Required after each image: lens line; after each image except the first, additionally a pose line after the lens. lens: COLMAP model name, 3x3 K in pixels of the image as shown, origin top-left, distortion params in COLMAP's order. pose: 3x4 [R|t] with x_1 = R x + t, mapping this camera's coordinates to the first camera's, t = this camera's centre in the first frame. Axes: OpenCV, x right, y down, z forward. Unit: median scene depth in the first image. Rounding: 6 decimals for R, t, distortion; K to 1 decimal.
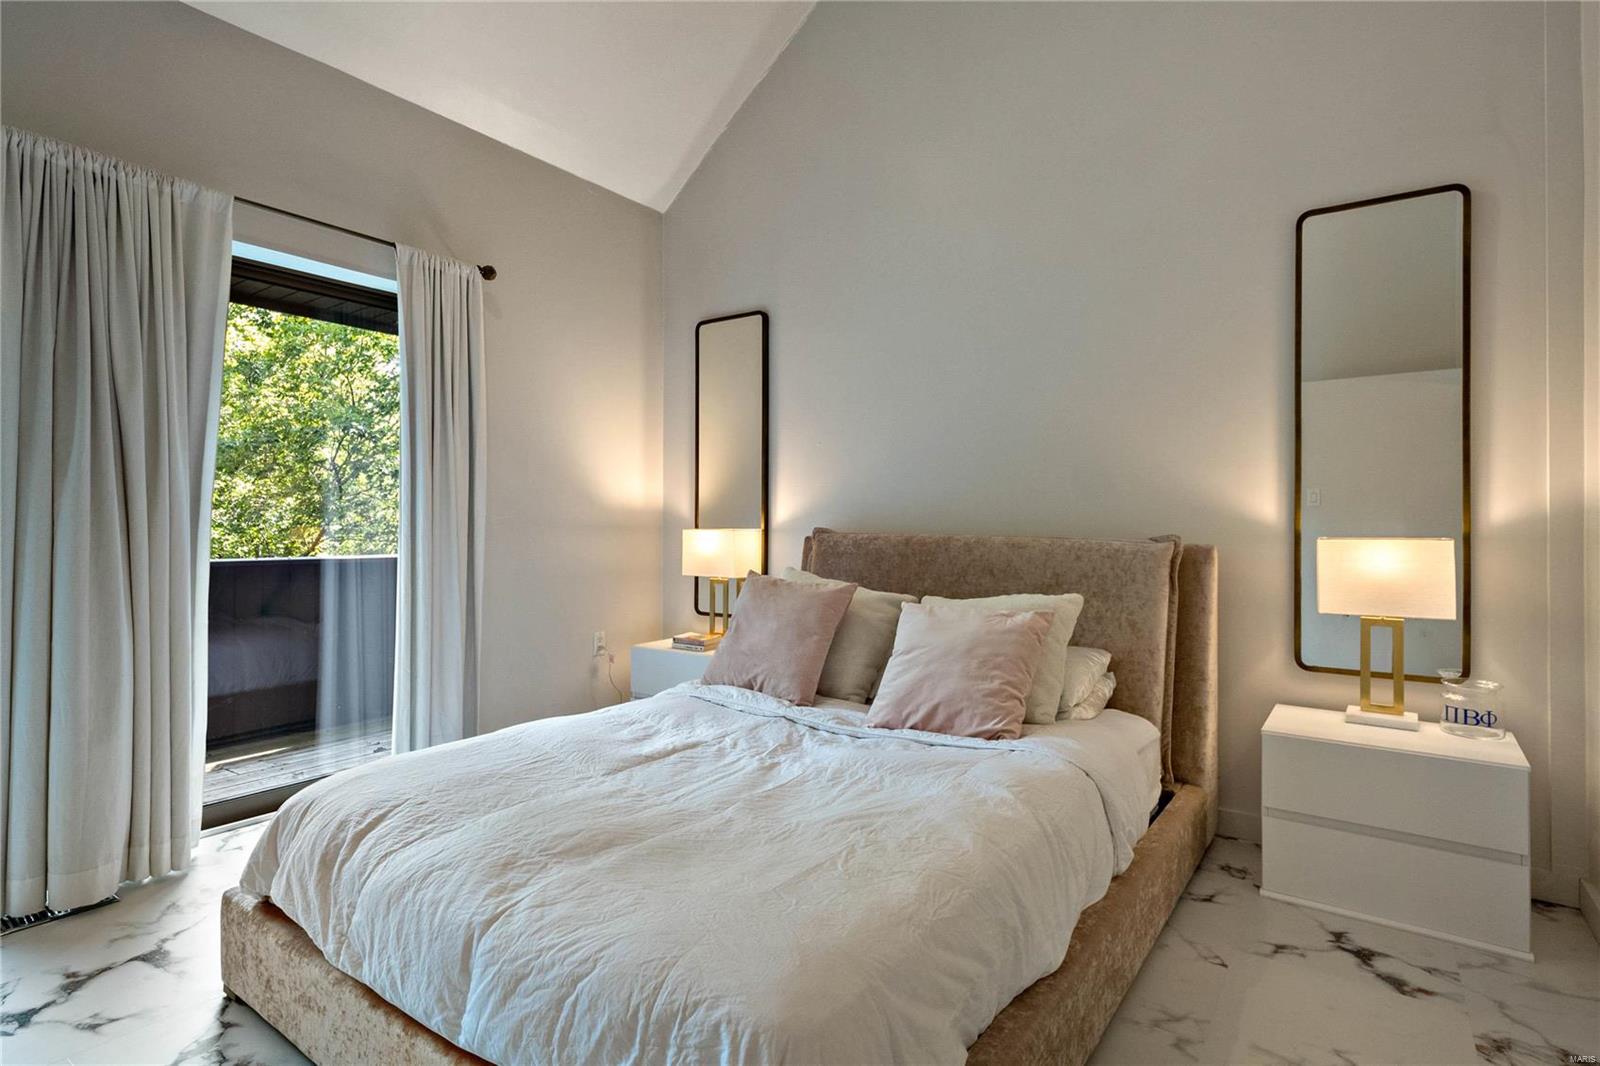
lens RADIAL K [[796.8, 0, 793.3], [0, 796.8, 525.7], [0, 0, 1]] dist [0.000650, 0.001190]
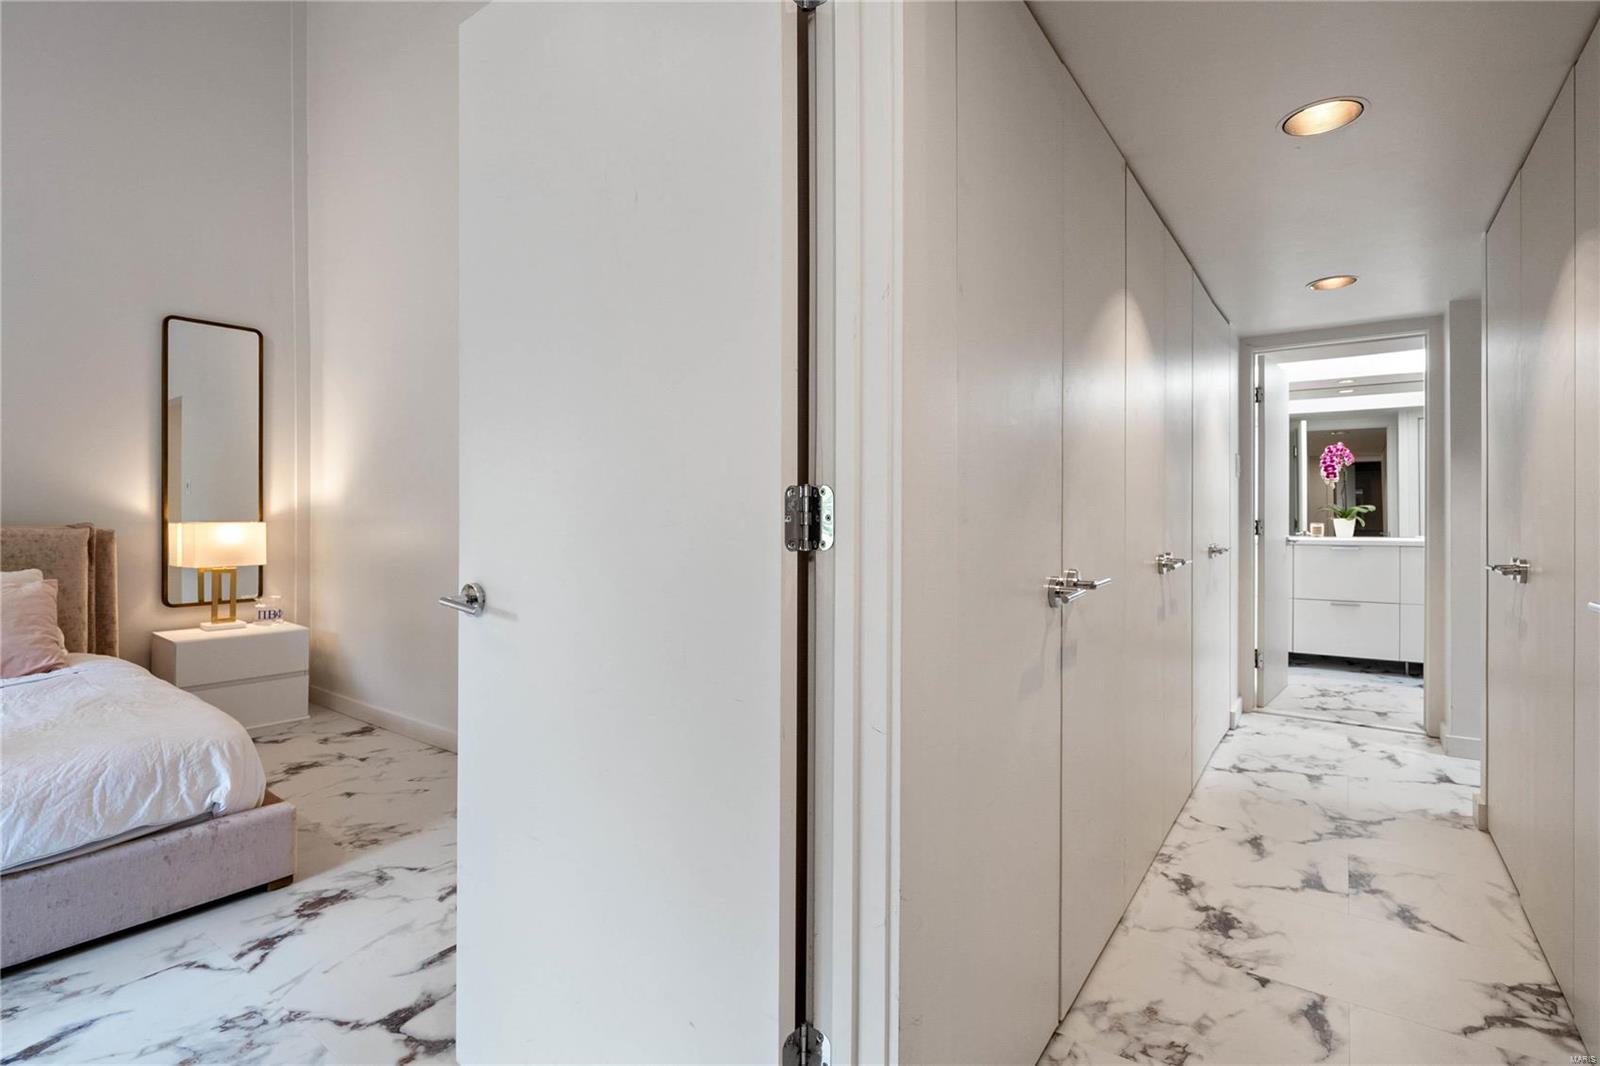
lens RADIAL K [[744.9, 0, 791.2], [0, 744.9, 518.9], [0, 0, 1]] dist [-0.001927, -0.000144]
pose [[0.008619, -0.008990, 0.999922, -0.891121], [-0.001694, 0.999958, 0.009005, -0.010157], [-0.999961, -0.001772, 0.008603, -0.260118]]
